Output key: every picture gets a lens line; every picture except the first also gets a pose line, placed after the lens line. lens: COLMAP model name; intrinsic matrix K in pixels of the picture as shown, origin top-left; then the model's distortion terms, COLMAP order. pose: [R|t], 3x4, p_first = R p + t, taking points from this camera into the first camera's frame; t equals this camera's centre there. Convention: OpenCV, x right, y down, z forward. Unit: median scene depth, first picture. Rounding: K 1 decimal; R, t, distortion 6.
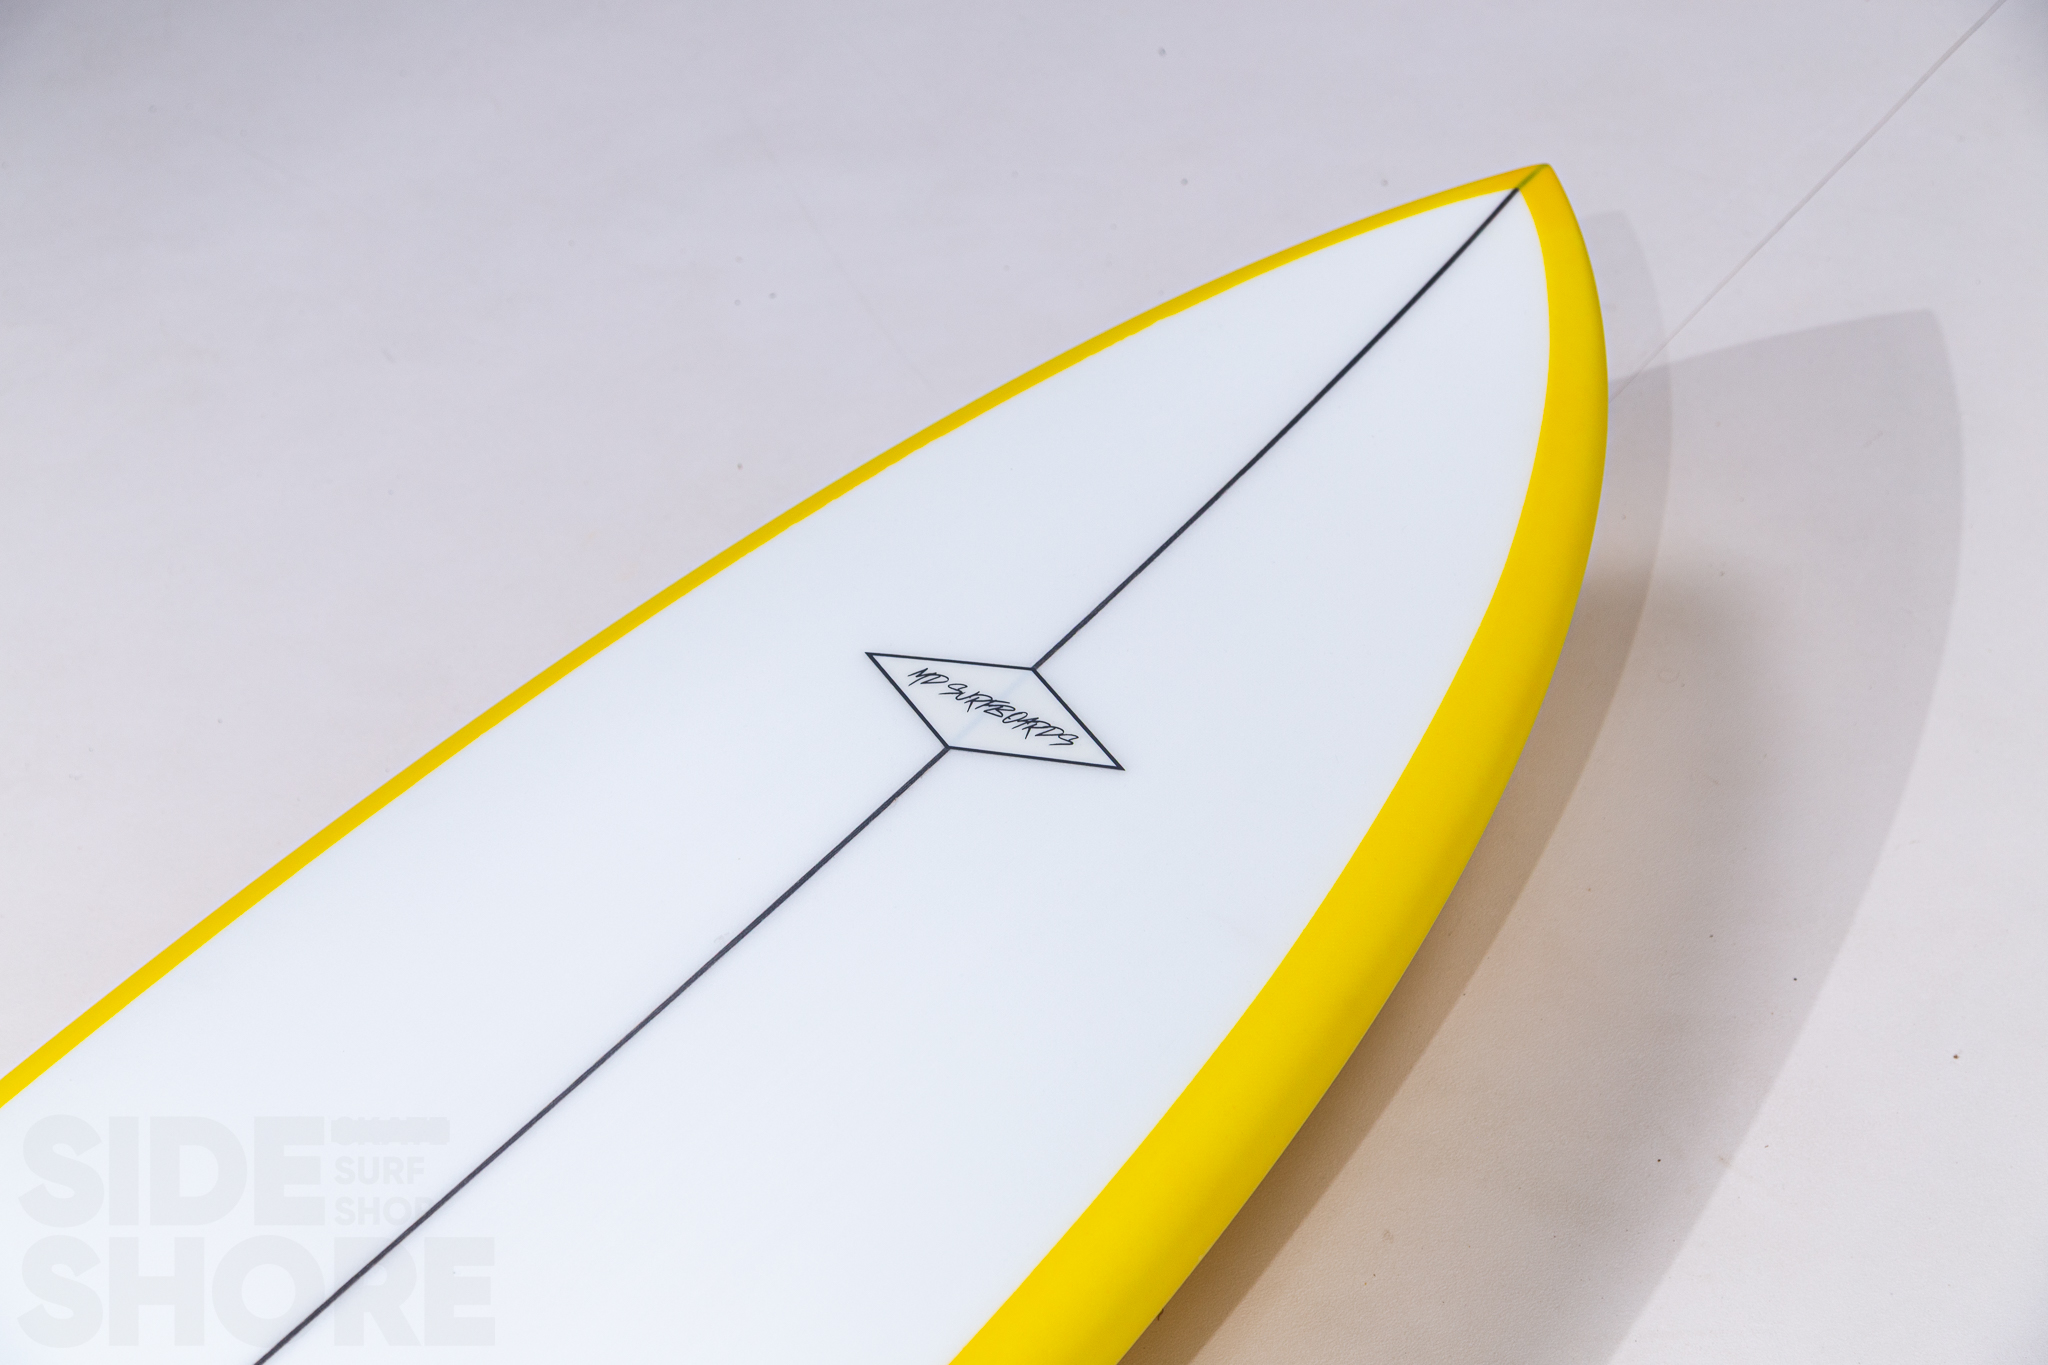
lens RADIAL K [[3569.6, 0, 1023.5], [0, 3569.6, 684.8], [0, 0, 1]] dist [-0.132964, 0.000000]
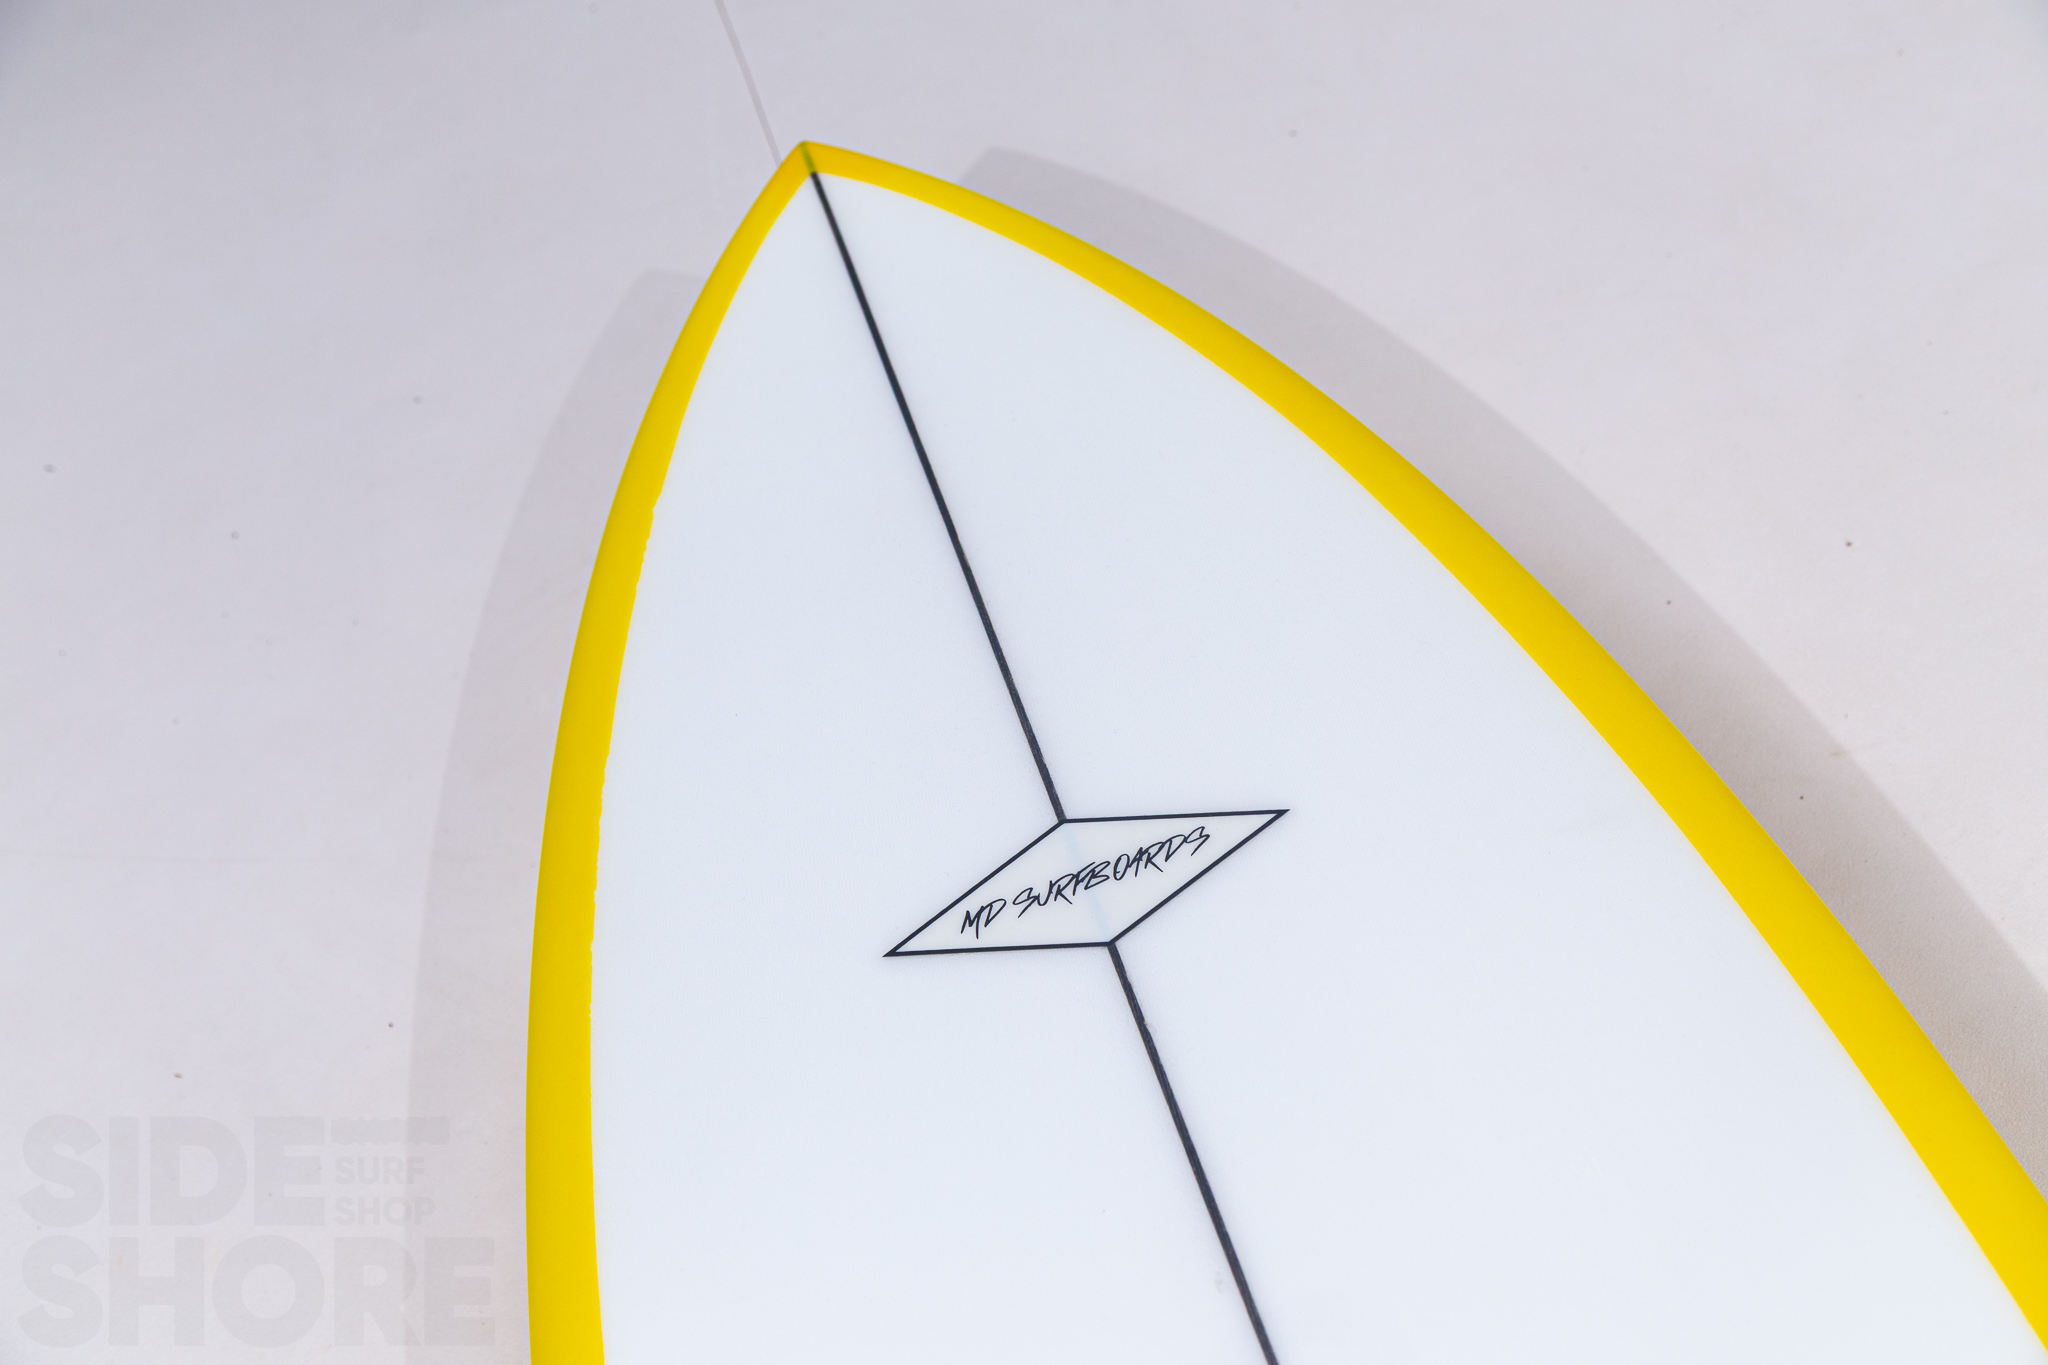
lens RADIAL K [[2963.2, 0, 1022.1], [0, 2963.2, 681.3], [0, 0, 1]] dist [-0.110974, 0.000000]
pose [[0.594539, -0.591977, 0.544139, -0.341371], [0.636239, 0.760149, 0.131807, -0.120176], [-0.491654, 0.267838, 0.828577, 0.447850]]
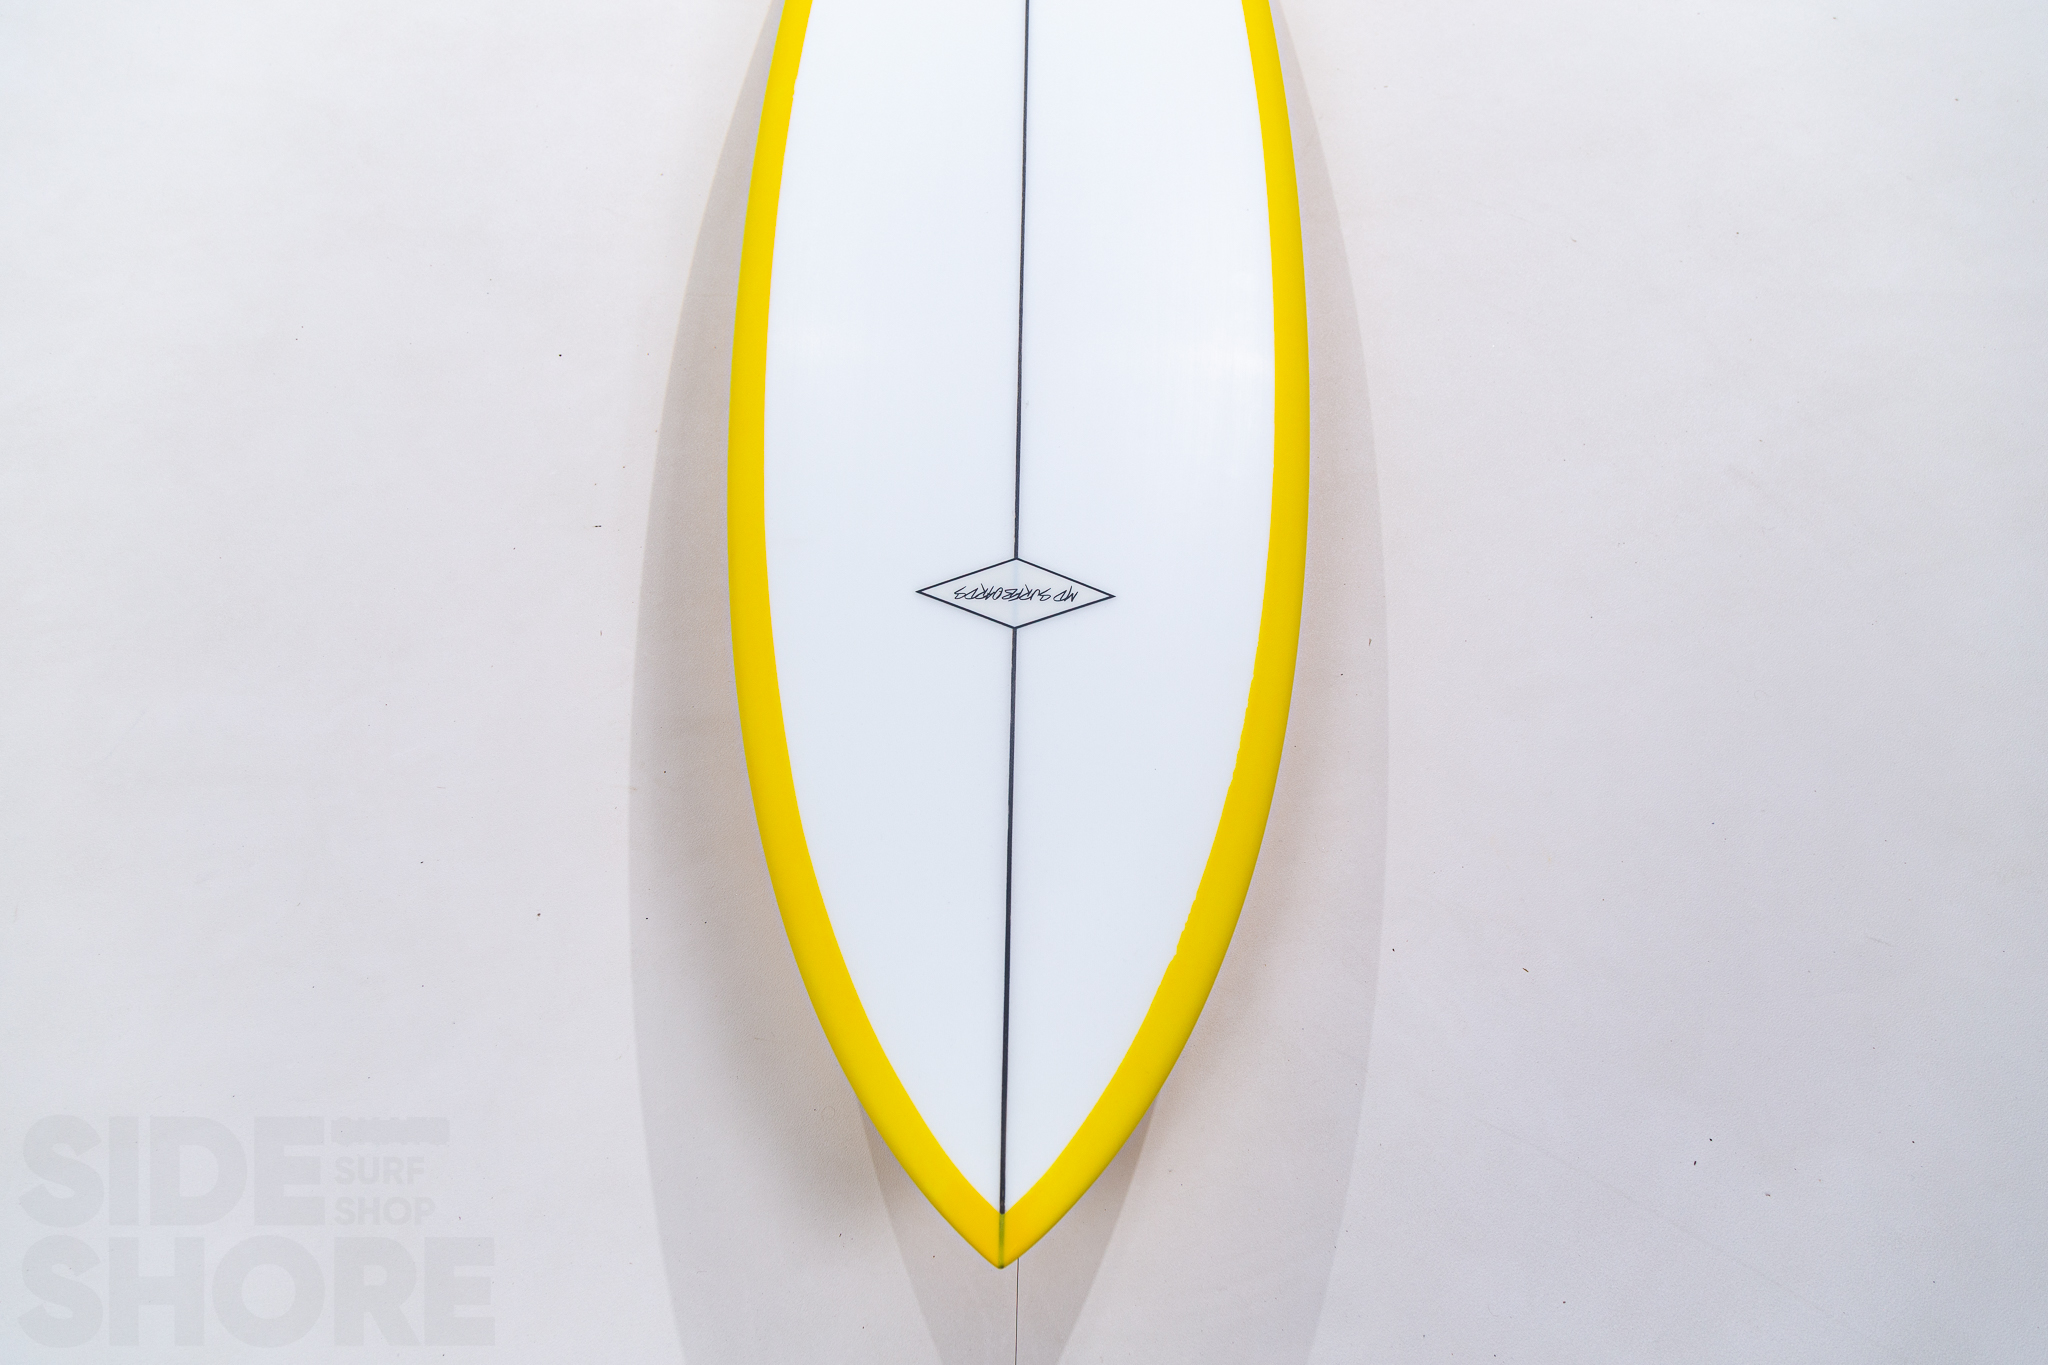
lens RADIAL K [[1315.1, 0, 1018.4], [0, 1315.1, 691.6], [0, 0, 1]] dist [0.122659, 0.001513]
pose [[-0.785520, 0.600553, -0.149310, 0.109410], [-0.336096, -0.211430, 0.917789, -0.568587], [0.519612, 0.771125, 0.367926, 0.795086]]
